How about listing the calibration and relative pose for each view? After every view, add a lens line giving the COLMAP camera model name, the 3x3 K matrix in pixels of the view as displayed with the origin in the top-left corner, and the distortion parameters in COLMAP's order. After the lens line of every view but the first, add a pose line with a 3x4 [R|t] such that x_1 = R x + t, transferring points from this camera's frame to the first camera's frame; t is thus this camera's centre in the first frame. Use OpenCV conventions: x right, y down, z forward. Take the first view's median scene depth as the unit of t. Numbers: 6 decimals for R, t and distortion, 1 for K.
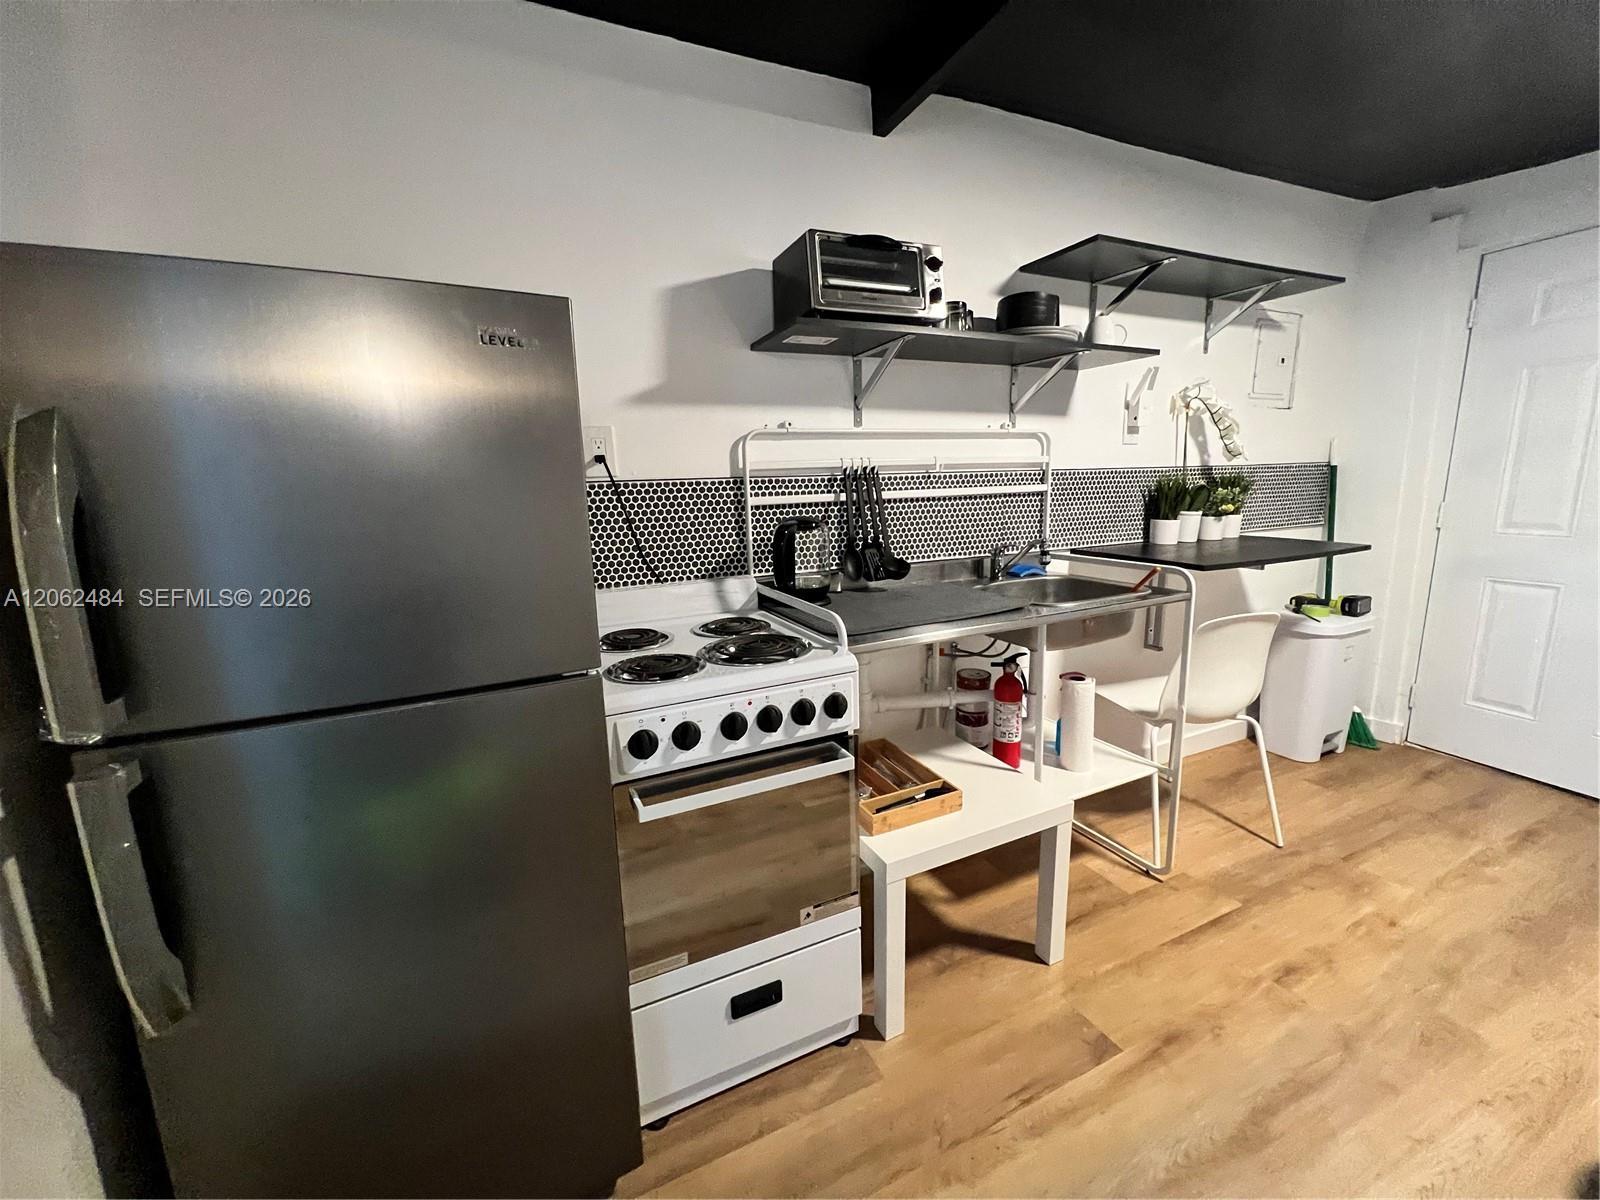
lens RADIAL K [[644.8, 0, 791.7], [0, 644.8, 592.1], [0, 0, 1]] dist [0.000885, 0.000172]
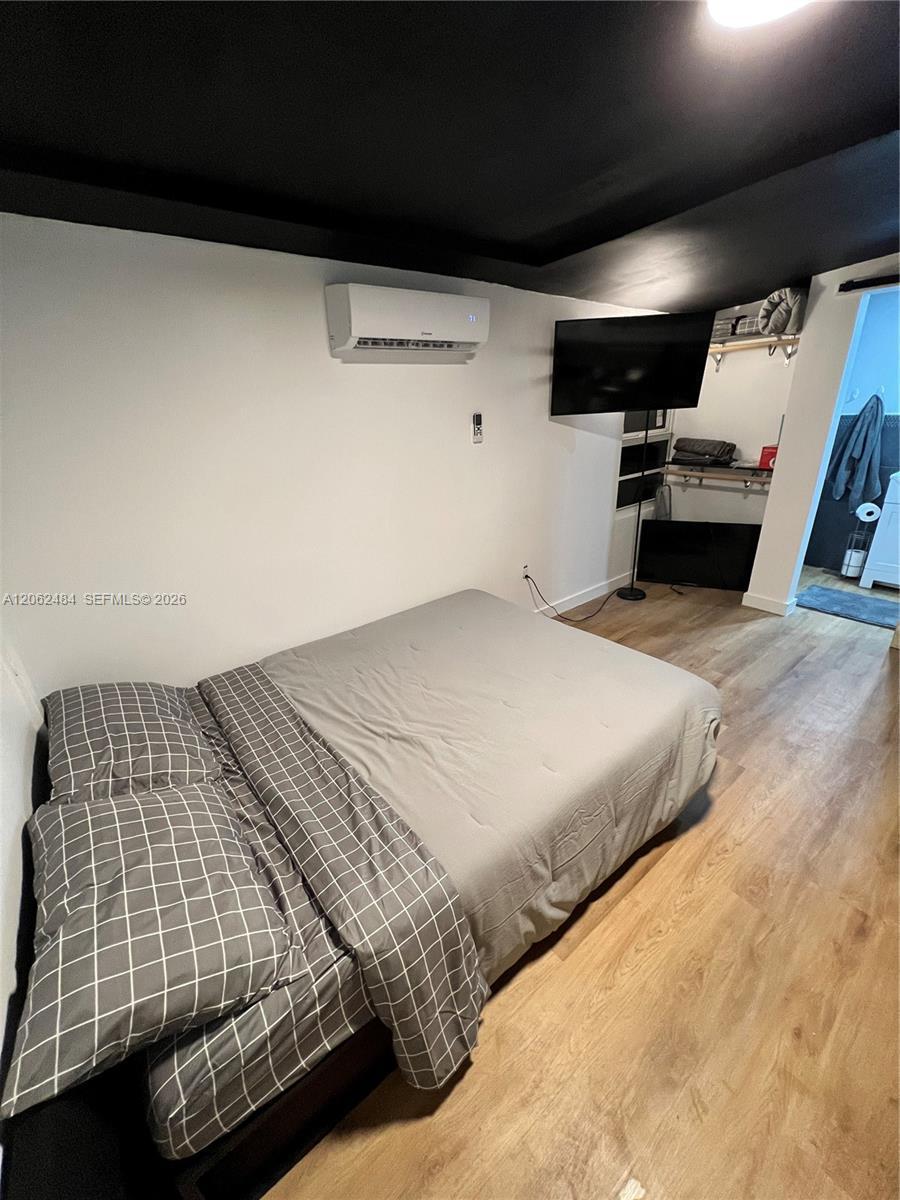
lens RADIAL K [[482.5, 0, 448.3], [0, 482.5, 594.5], [0, 0, 1]] dist [-0.000686, -0.000105]
pose [[-0.970368, 0.150611, -0.188951, 1.449849], [0.028606, 0.848083, 0.529090, -0.398662], [0.239933, 0.508007, -0.827261, 1.128839]]
